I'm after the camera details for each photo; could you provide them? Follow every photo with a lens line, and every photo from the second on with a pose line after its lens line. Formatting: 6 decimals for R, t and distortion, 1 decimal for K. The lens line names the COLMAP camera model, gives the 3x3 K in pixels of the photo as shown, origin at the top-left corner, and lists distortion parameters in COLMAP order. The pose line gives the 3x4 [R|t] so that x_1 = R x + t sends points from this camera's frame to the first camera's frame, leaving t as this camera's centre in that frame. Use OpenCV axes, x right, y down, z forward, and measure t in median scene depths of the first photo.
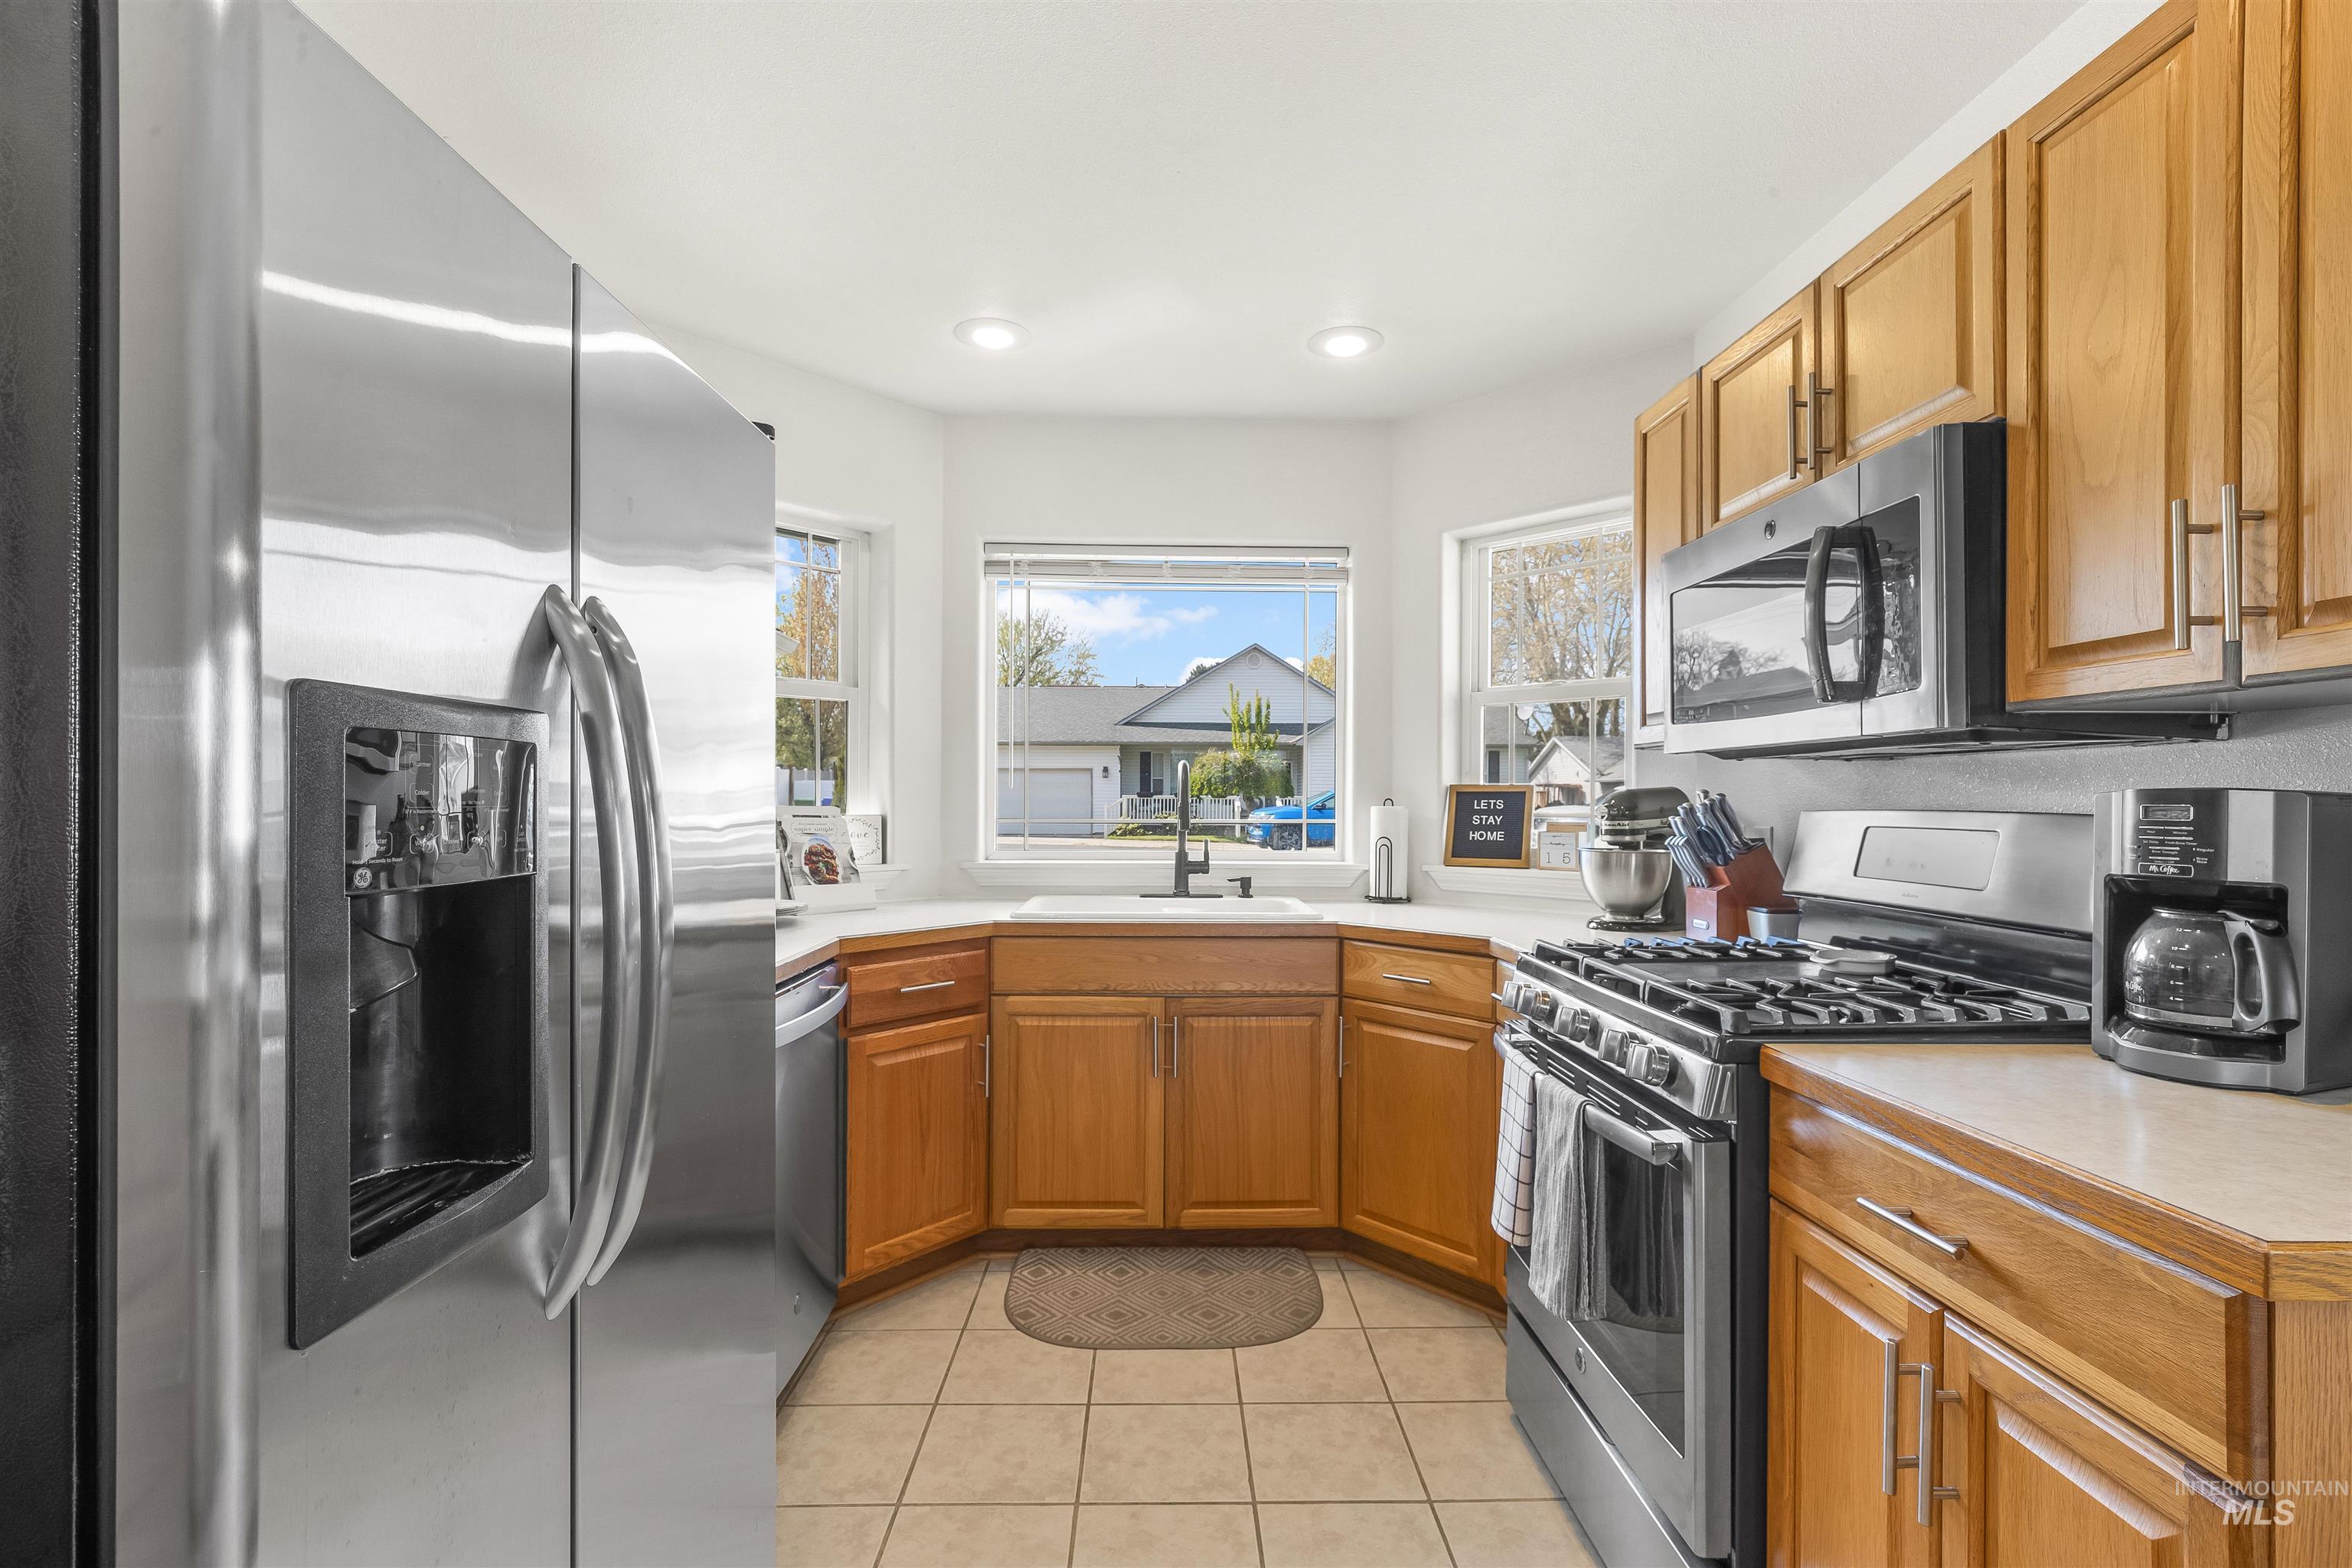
lens RADIAL K [[1077.3, 0, 1170.1], [0, 1077.3, 795.4], [0, 0, 1]] dist [-0.001470, 0.002057]
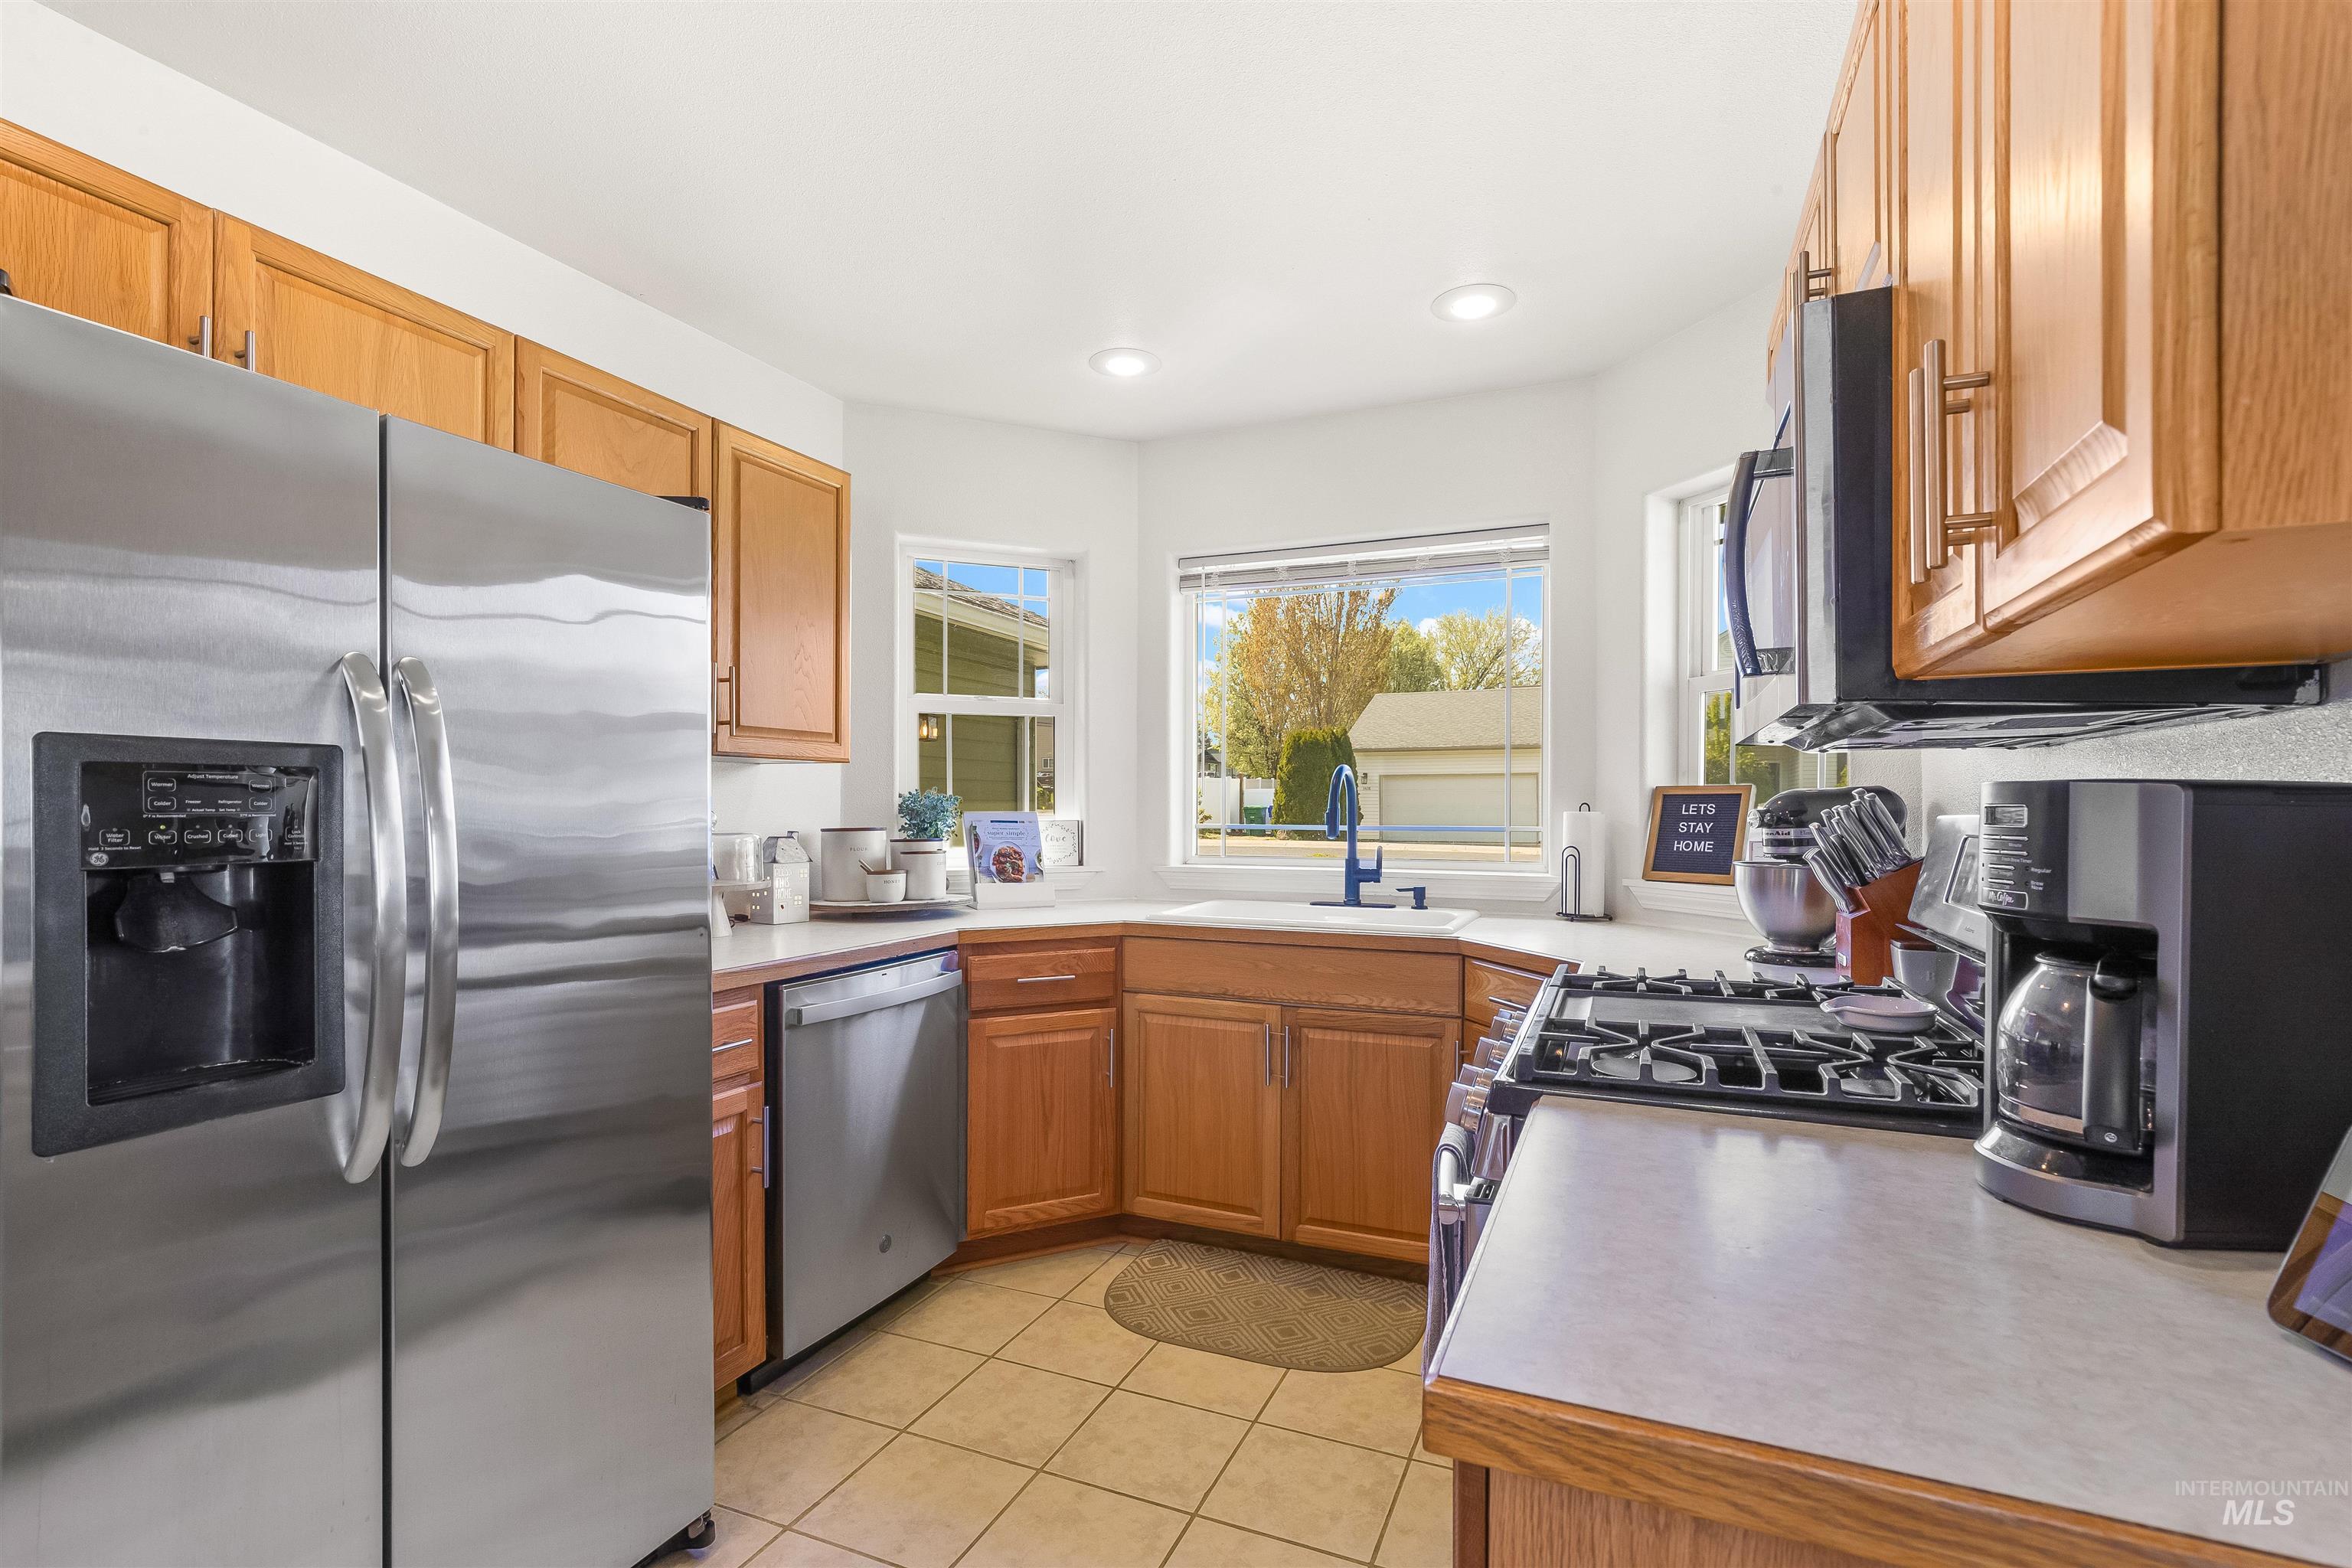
lens RADIAL K [[1077.3, 0, 1170.8], [0, 1077.3, 808.3], [0, 0, 1]] dist [-0.001470, 0.002057]
pose [[0.909791, -0.003372, -0.415054, 0.318979], [0.005502, 0.999977, 0.003937, 0.002473], [0.415031, -0.005865, 0.909788, 0.063727]]
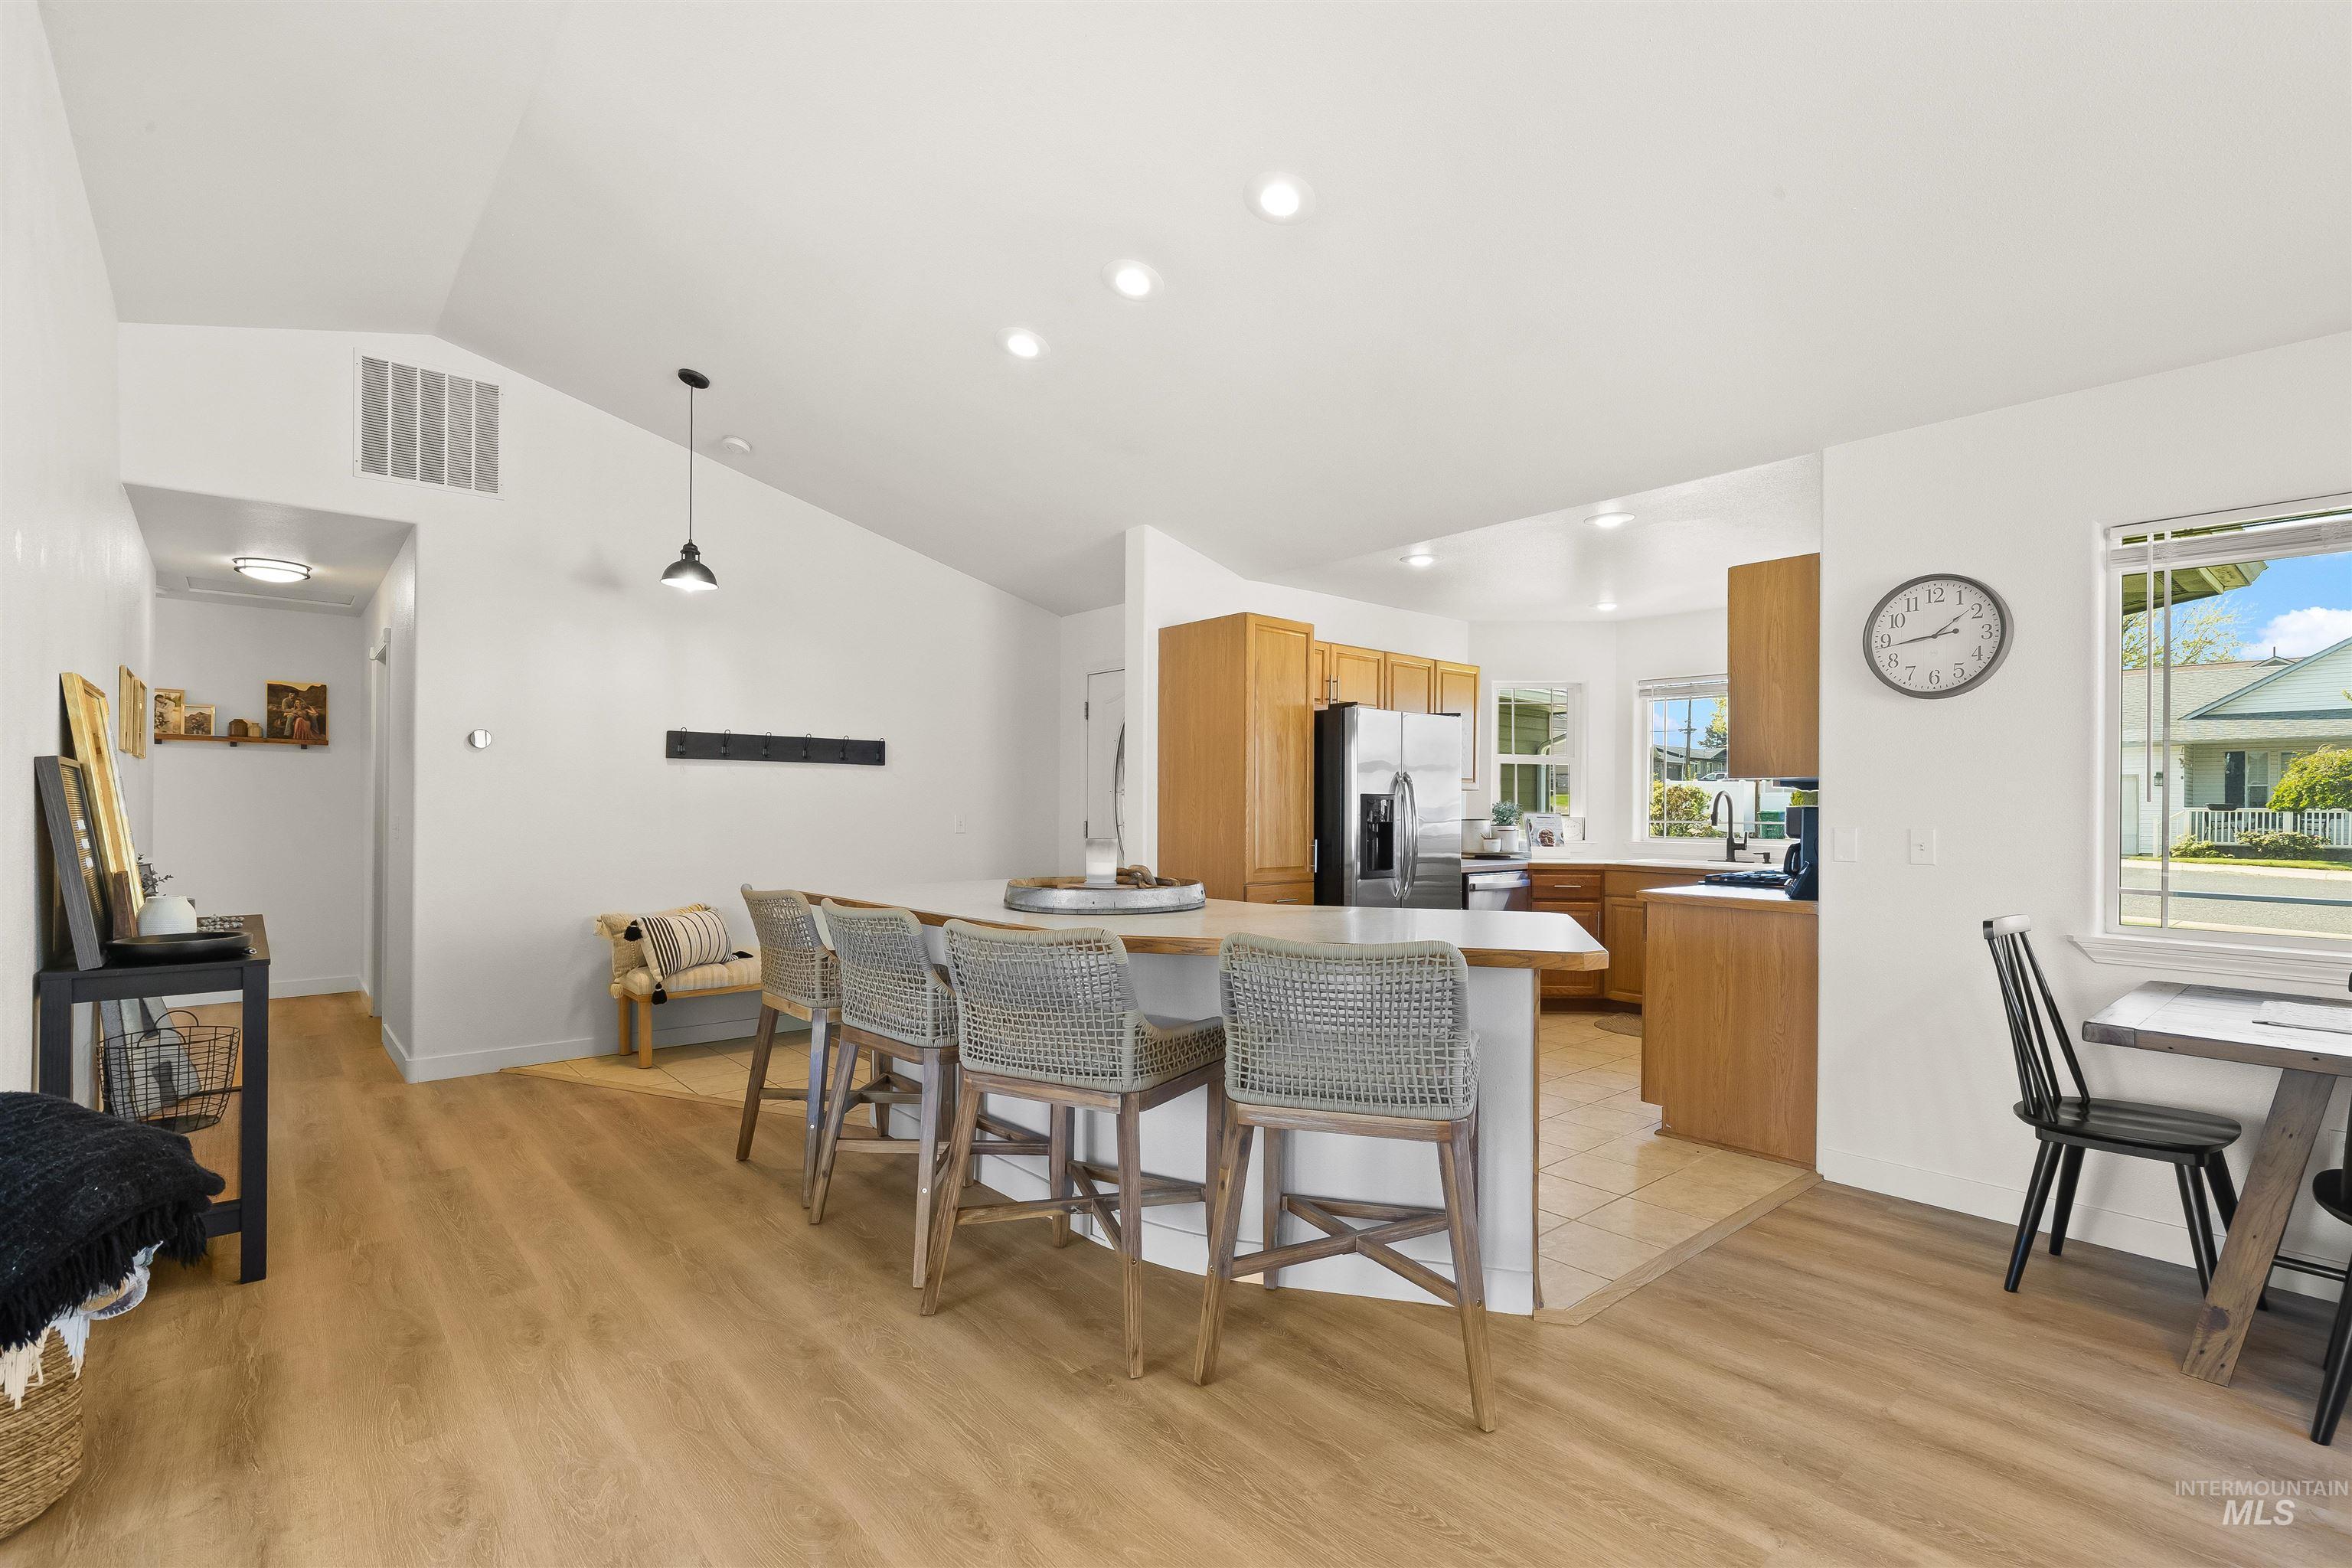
lens RADIAL K [[1077.3, 0, 1183.5], [0, 1077.3, 799.6], [0, 0, 1]] dist [-0.001470, 0.002057]
pose [[0.649886, -0.004590, -0.760018, 1.004391], [-0.000994, 0.999976, -0.006889, -0.001849], [0.760031, 0.005232, 0.649866, -1.180144]]
